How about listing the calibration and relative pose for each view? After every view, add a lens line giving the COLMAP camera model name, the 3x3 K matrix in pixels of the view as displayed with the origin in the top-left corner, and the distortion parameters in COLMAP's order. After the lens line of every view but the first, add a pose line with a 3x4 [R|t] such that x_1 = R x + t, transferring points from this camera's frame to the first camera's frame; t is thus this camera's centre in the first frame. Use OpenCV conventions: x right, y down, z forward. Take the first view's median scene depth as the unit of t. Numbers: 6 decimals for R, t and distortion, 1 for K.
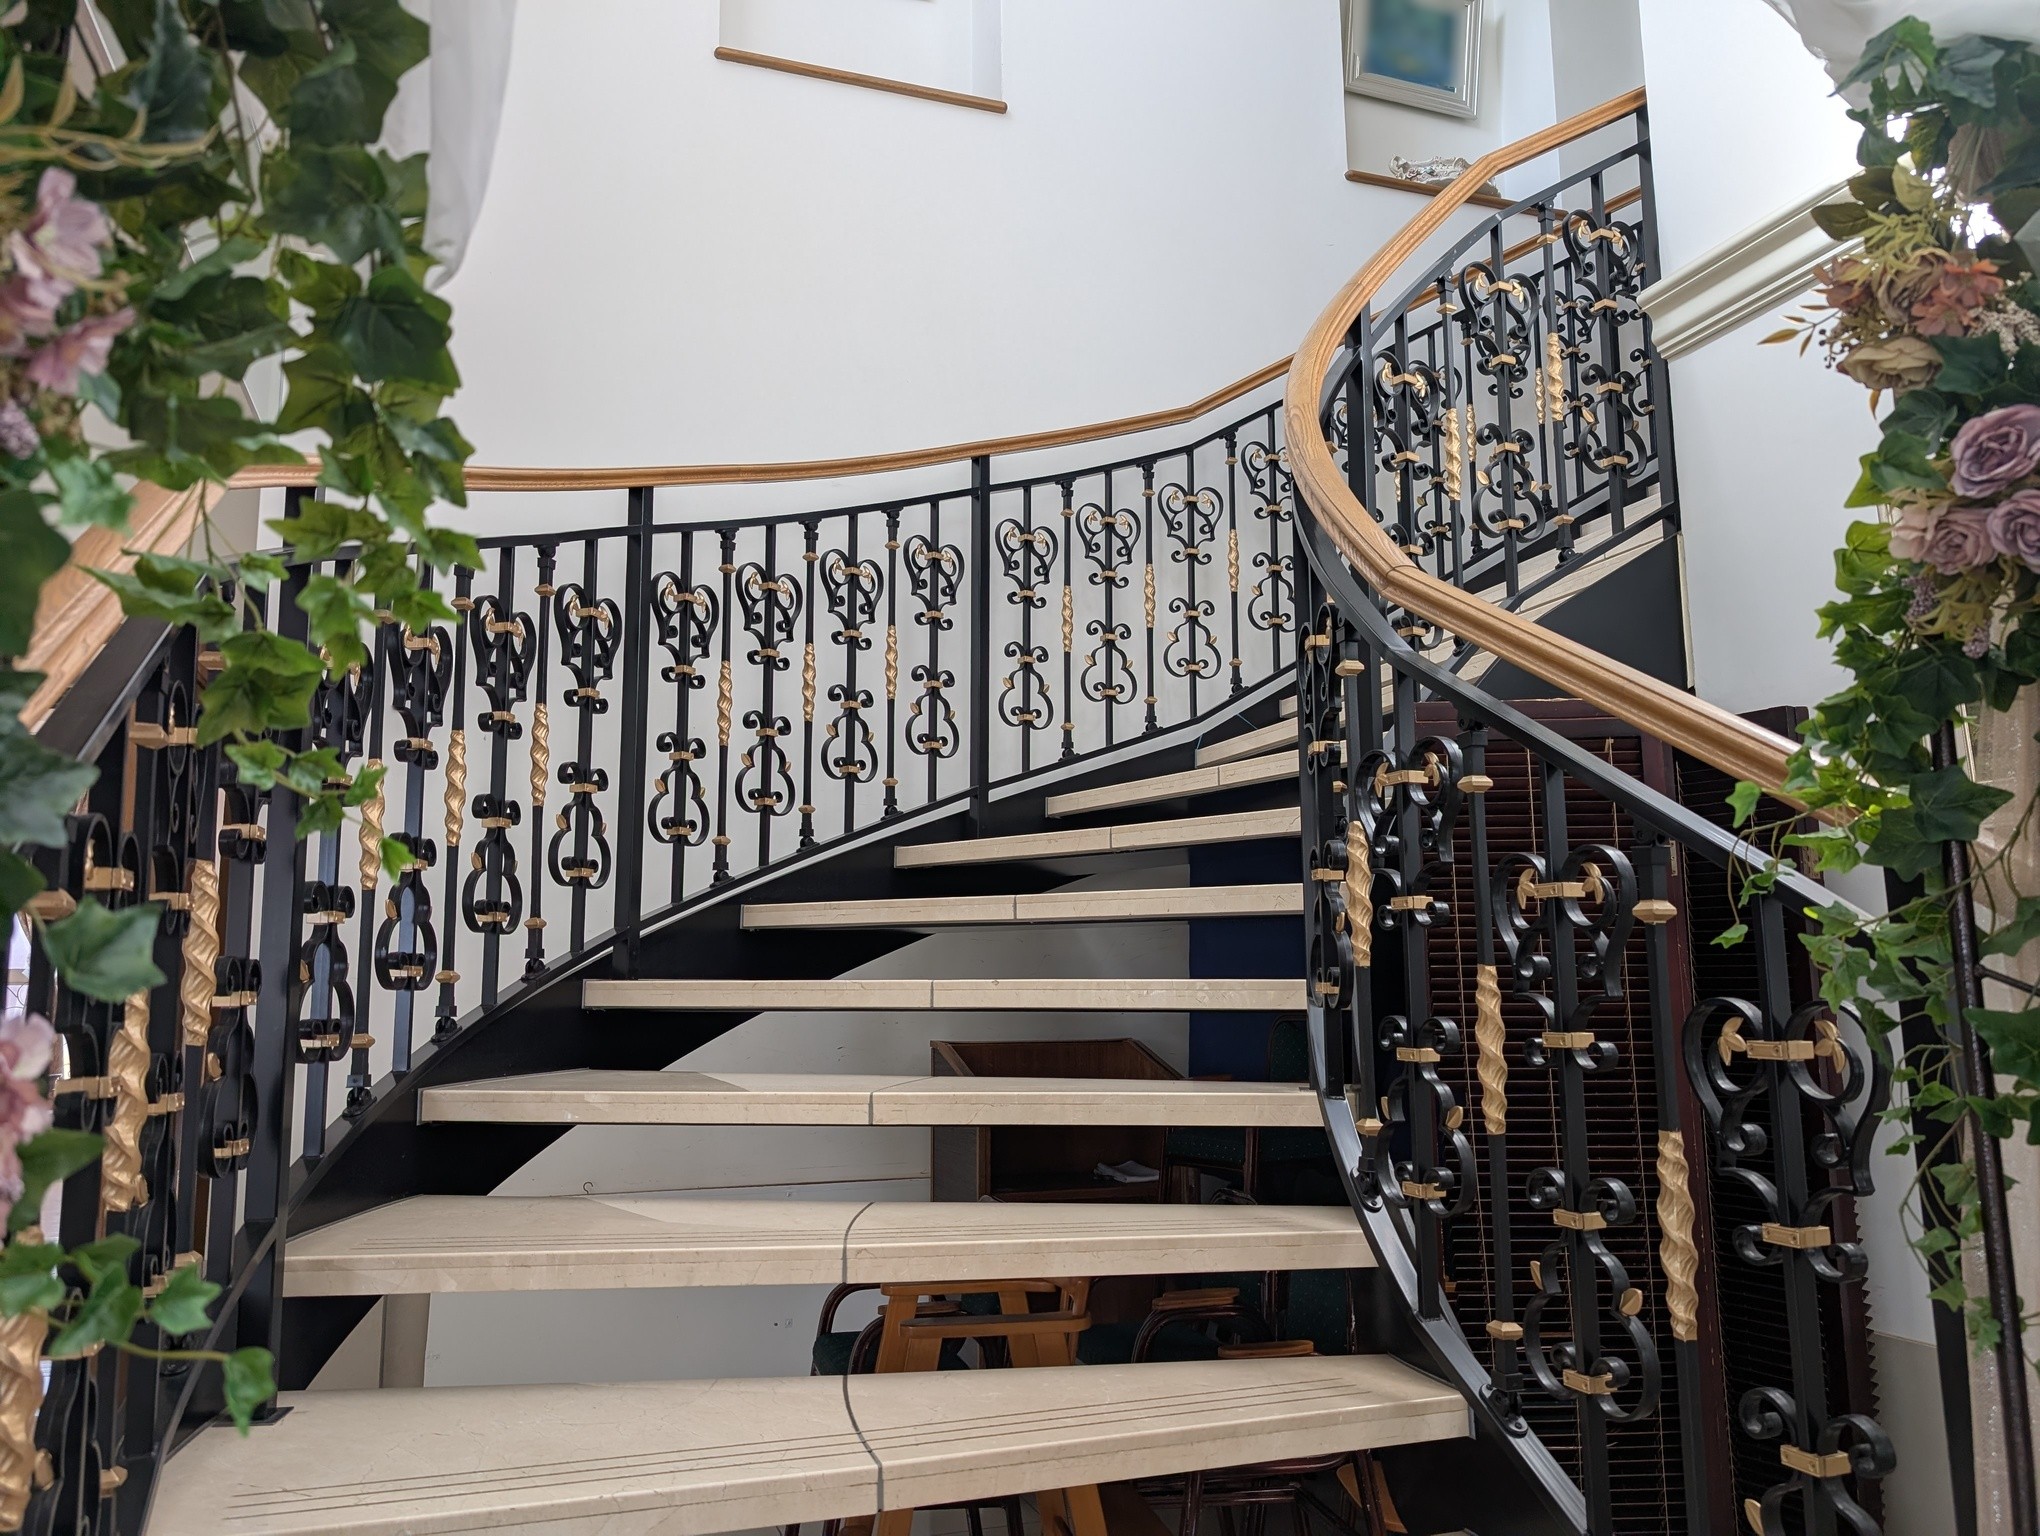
lens RADIAL K [[1454.3, 0, 1029.1], [0, 1454.3, 772.0], [0, 0, 1]] dist [0.037115, -0.038126]
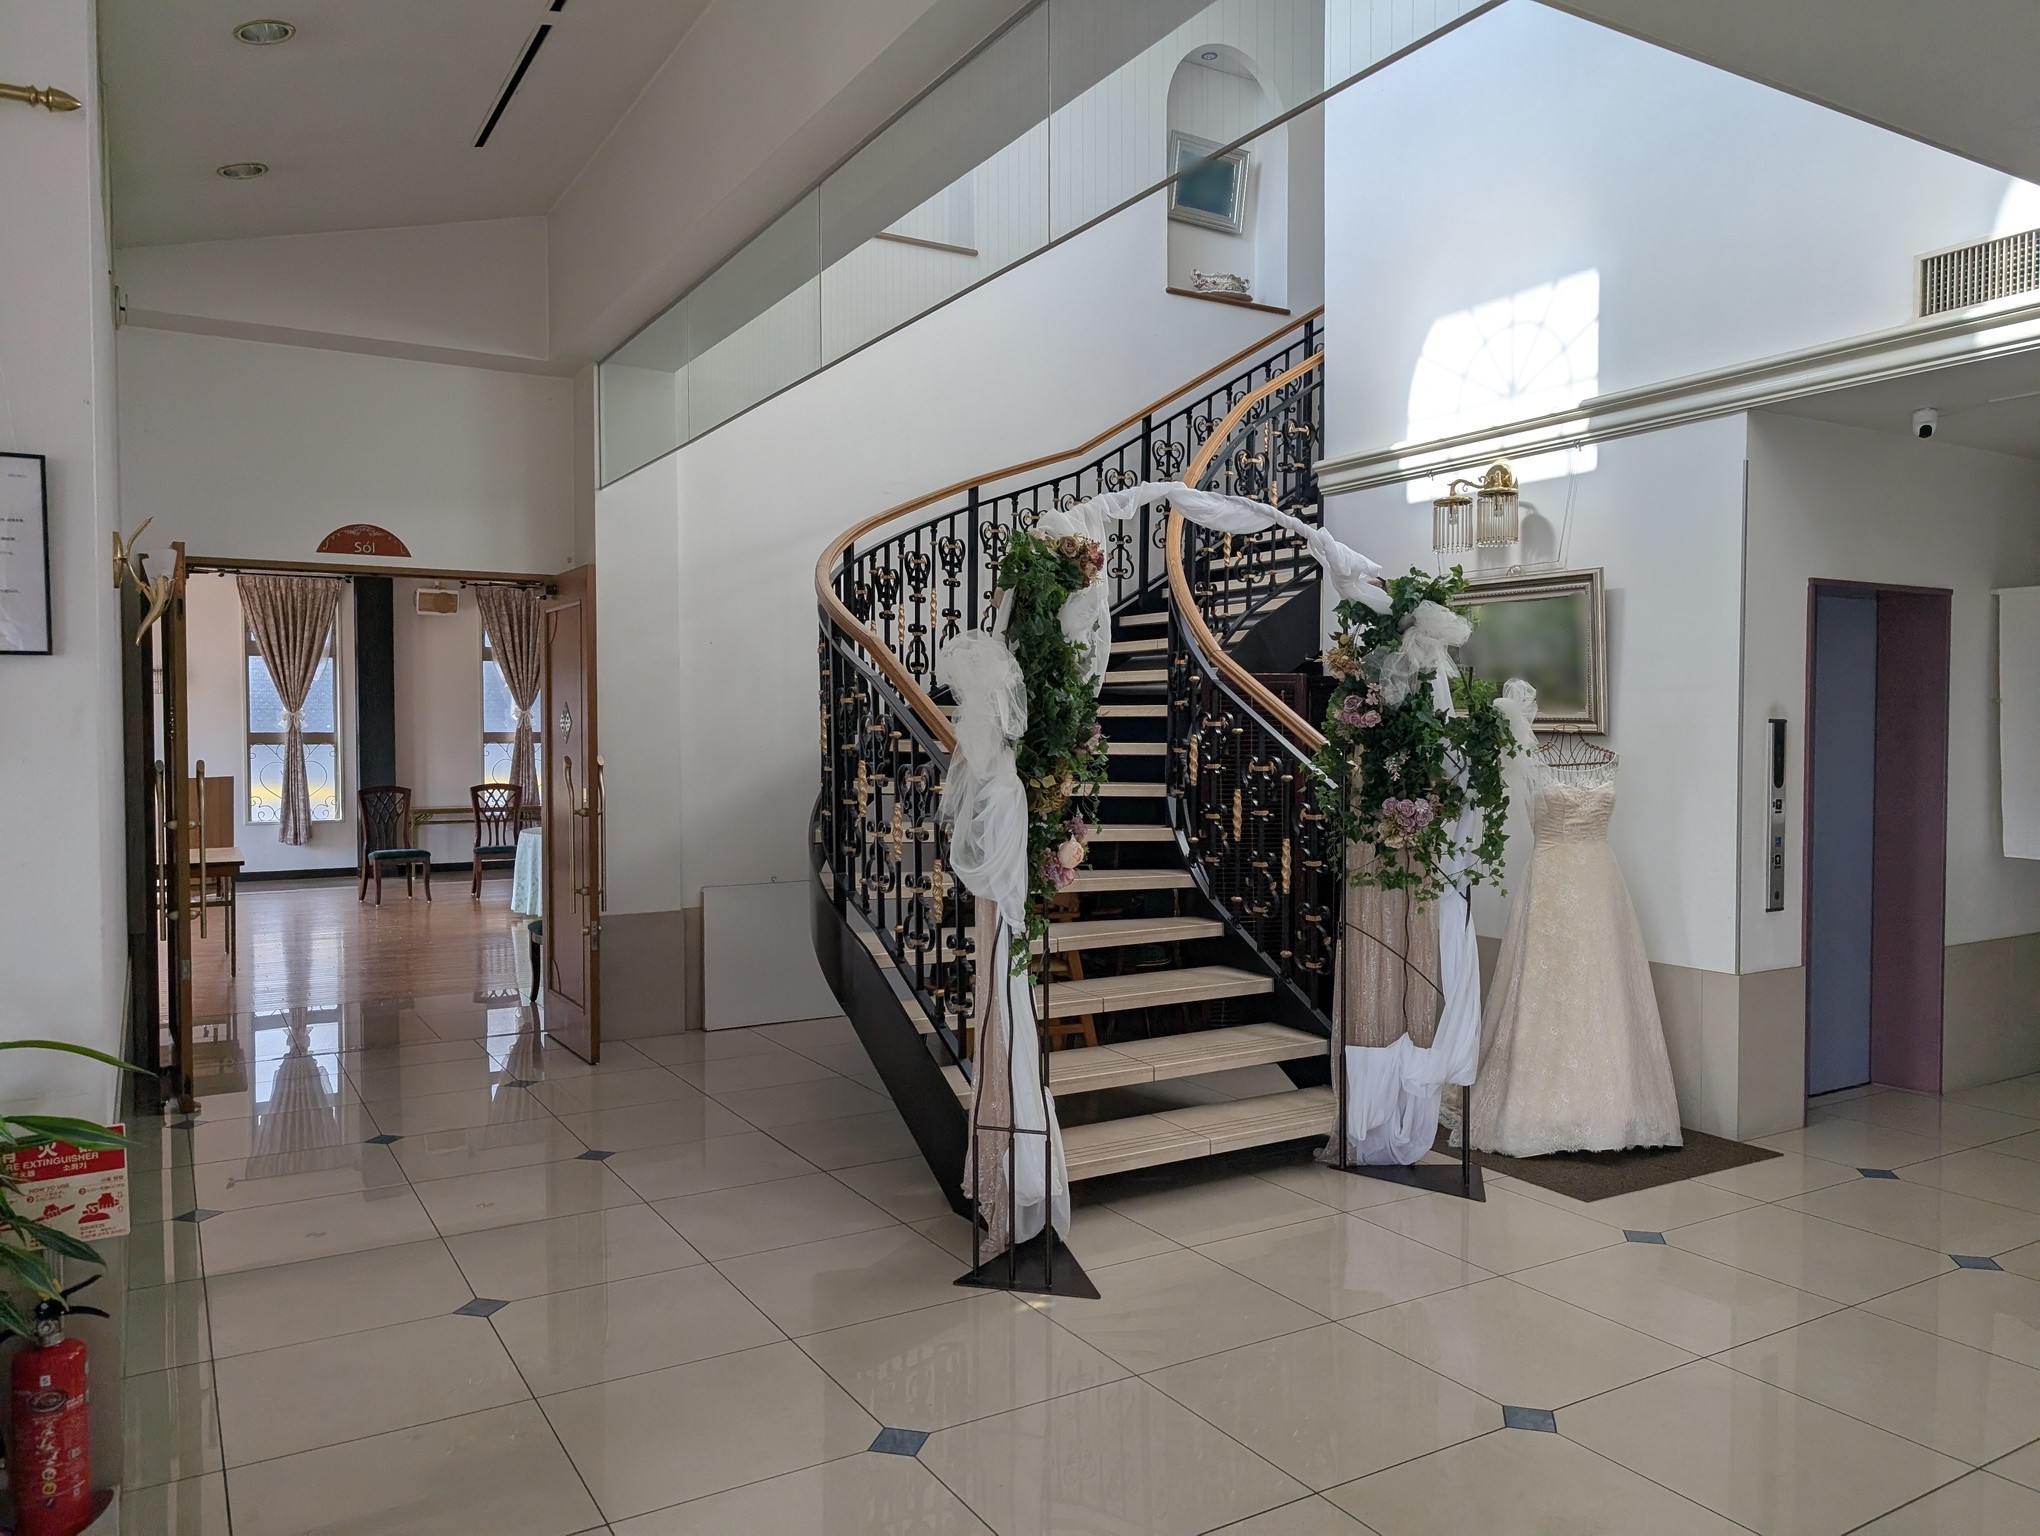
lens RADIAL K [[1454.3, 0, 1015.0], [0, 1454.3, 766.7], [0, 0, 1]] dist [0.037115, -0.038126]
pose [[0.983390, 0.001138, 0.181500, -0.631878], [-0.033031, 0.984404, 0.172792, -0.382541], [-0.178473, -0.175917, 0.968091, -1.685605]]
